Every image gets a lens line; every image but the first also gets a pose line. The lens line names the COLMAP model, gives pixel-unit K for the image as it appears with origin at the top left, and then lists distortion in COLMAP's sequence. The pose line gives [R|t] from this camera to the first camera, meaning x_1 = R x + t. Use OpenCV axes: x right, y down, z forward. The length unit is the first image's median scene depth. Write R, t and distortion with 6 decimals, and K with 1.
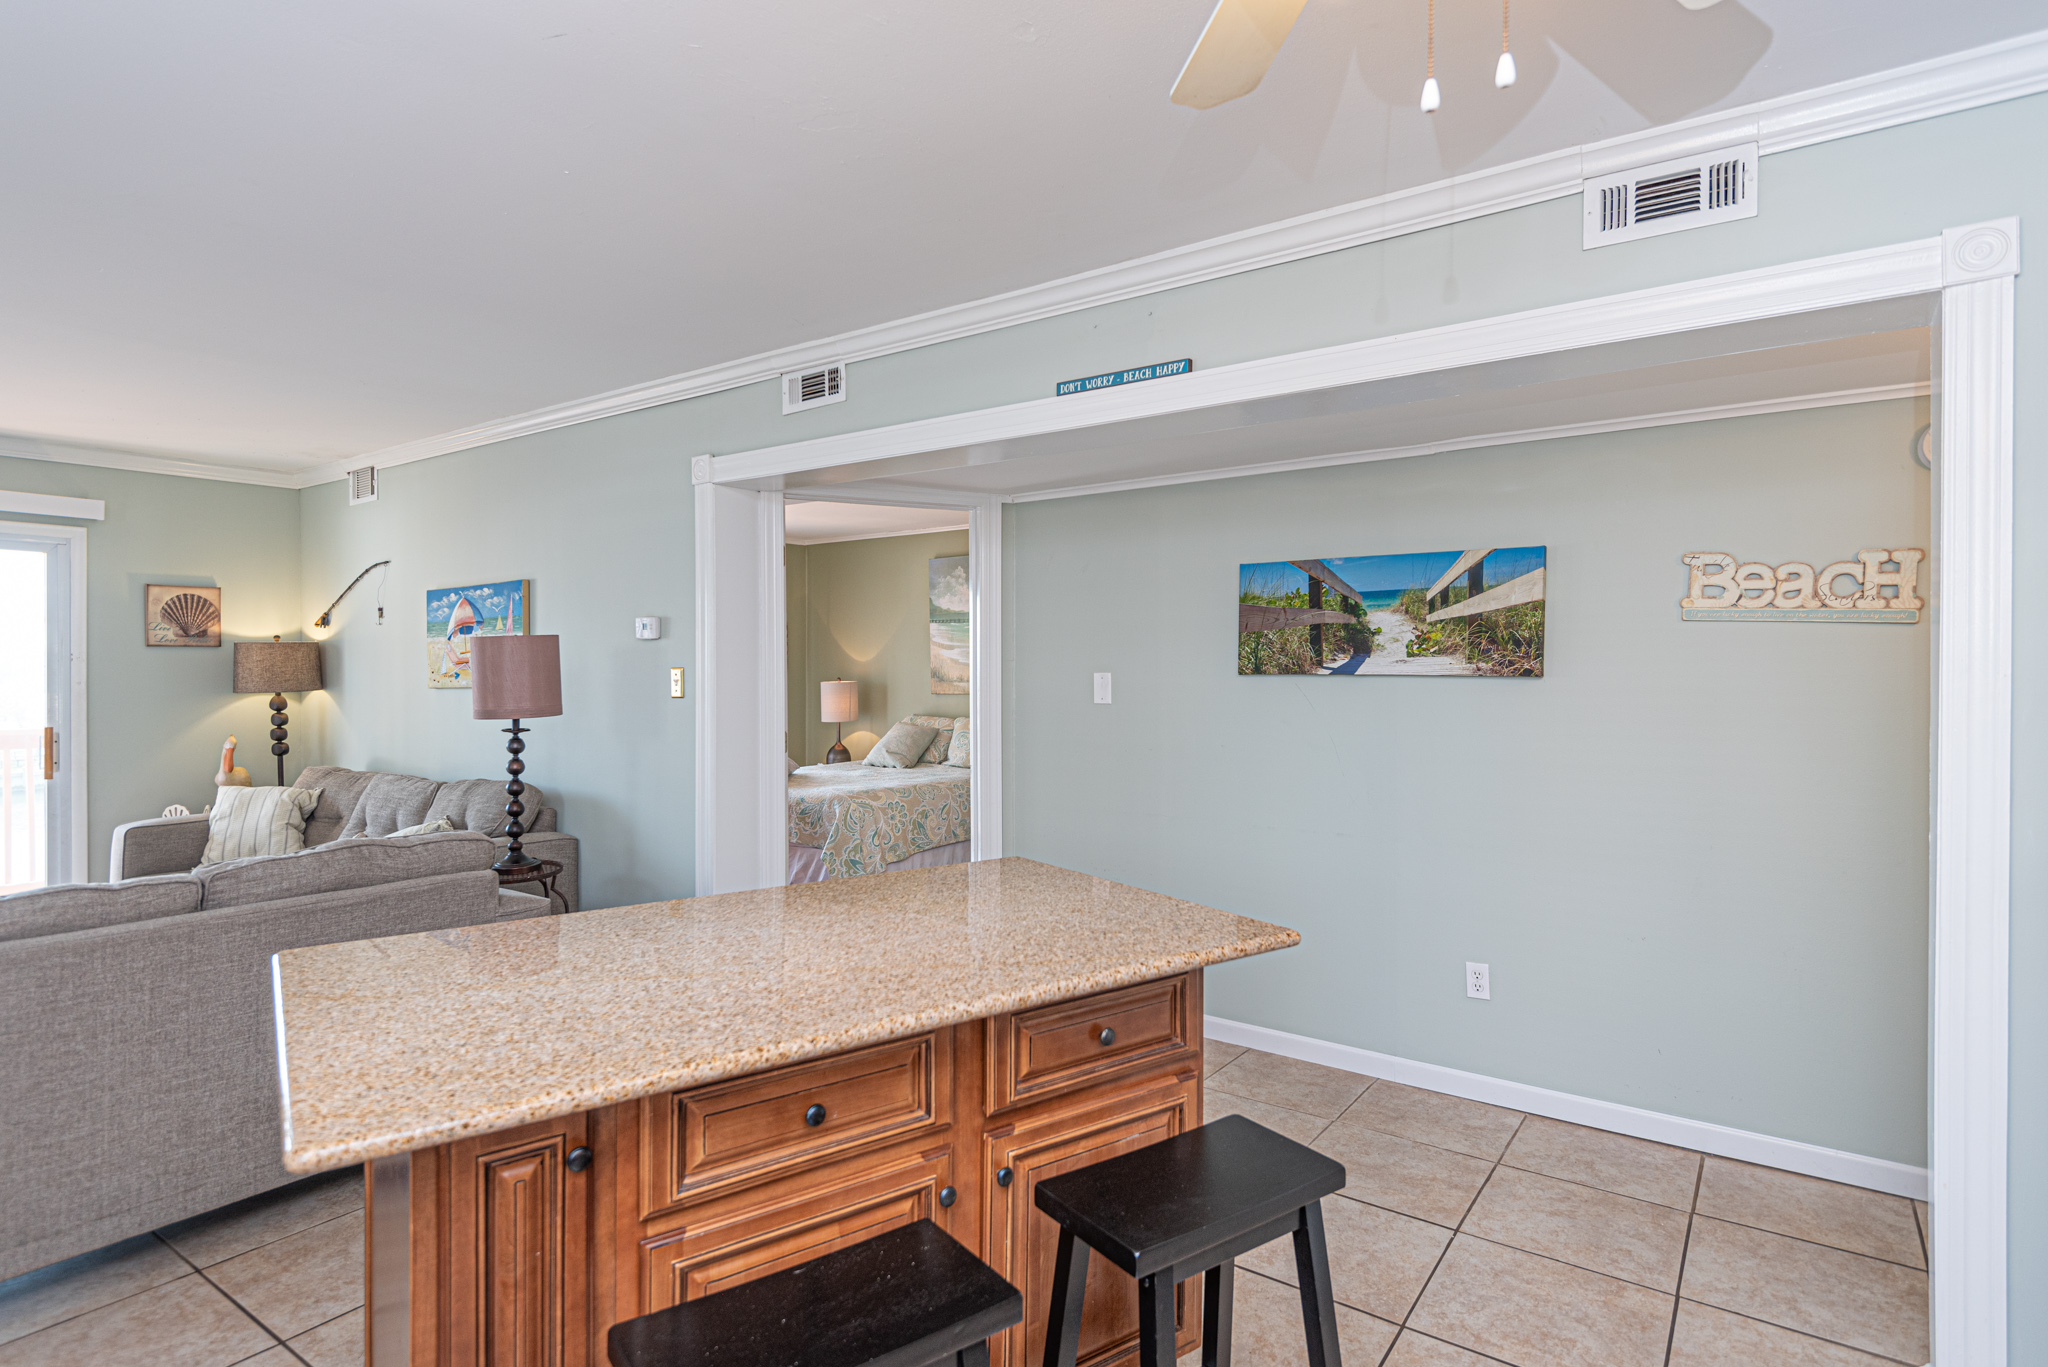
lens RADIAL K [[1257.3, 0, 1024.0], [0, 1257.3, 683.5], [0, 0, 1]] dist [0.051272, 0.029602]
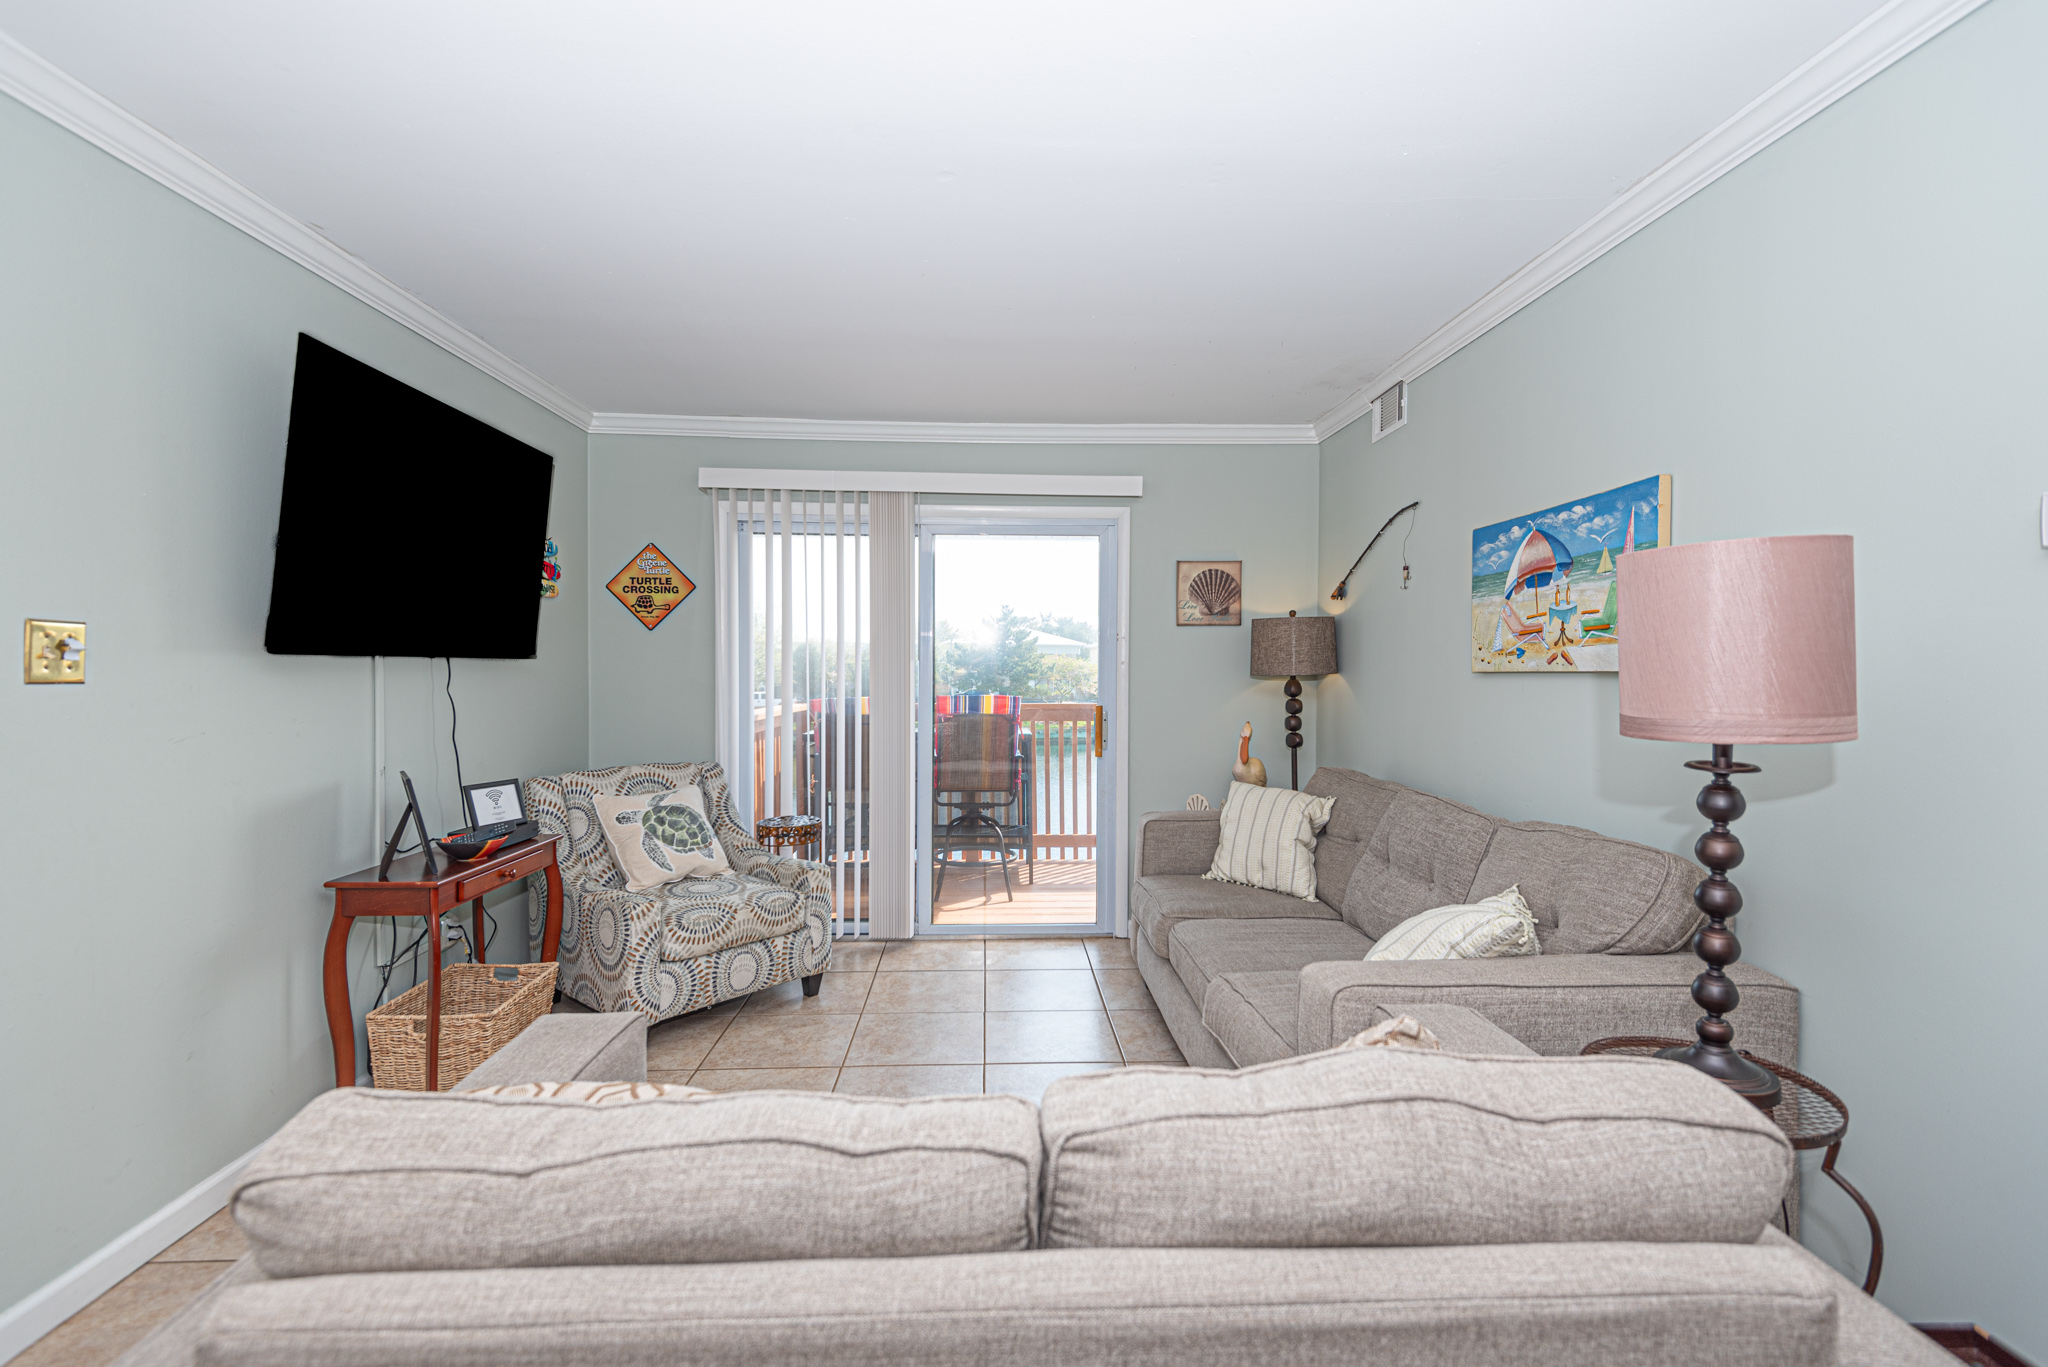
lens RADIAL K [[930.5, 0, 1024.0], [0, 930.5, 683.5], [0, 0, 1]] dist [0.033103, -0.000184]
pose [[0.668775, 0.016255, -0.743287, -0.250119], [-0.006116, 0.999847, 0.016363, 0.003528], [0.743440, -0.006397, 0.668772, 0.473841]]
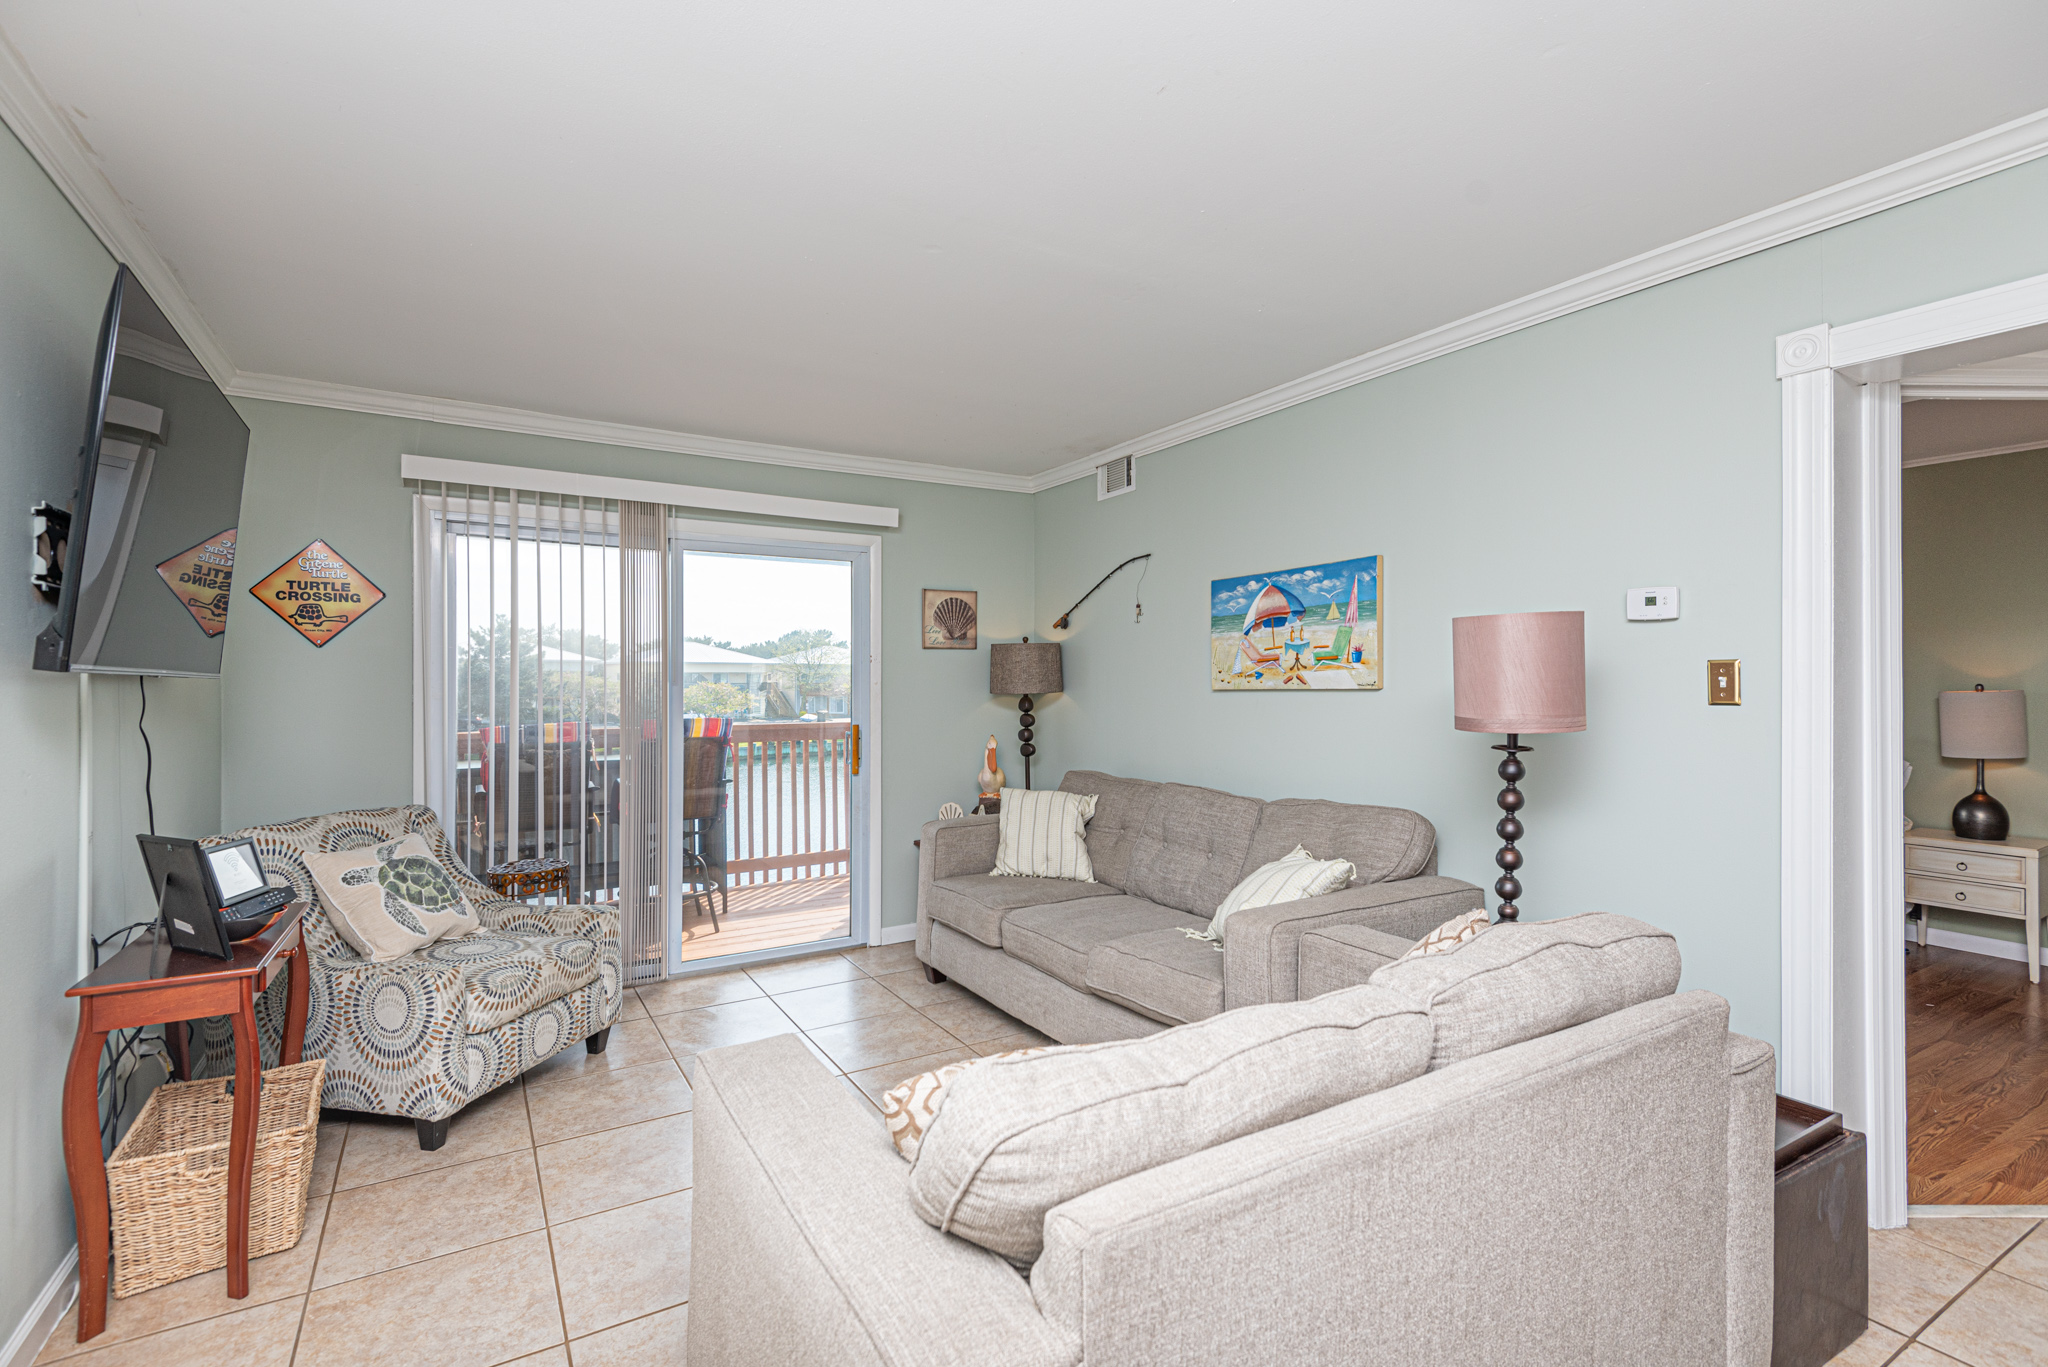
lens RADIAL K [[957.4, 0, 992.6], [0, 957.4, 687.3], [0, 0, 1]] dist [0.030683, -0.014220]
pose [[0.944670, -0.001505, -0.328019, -0.390117], [0.002083, 0.999997, 0.001411, 0.001072], [0.328016, -0.002016, 0.944670, 0.306234]]
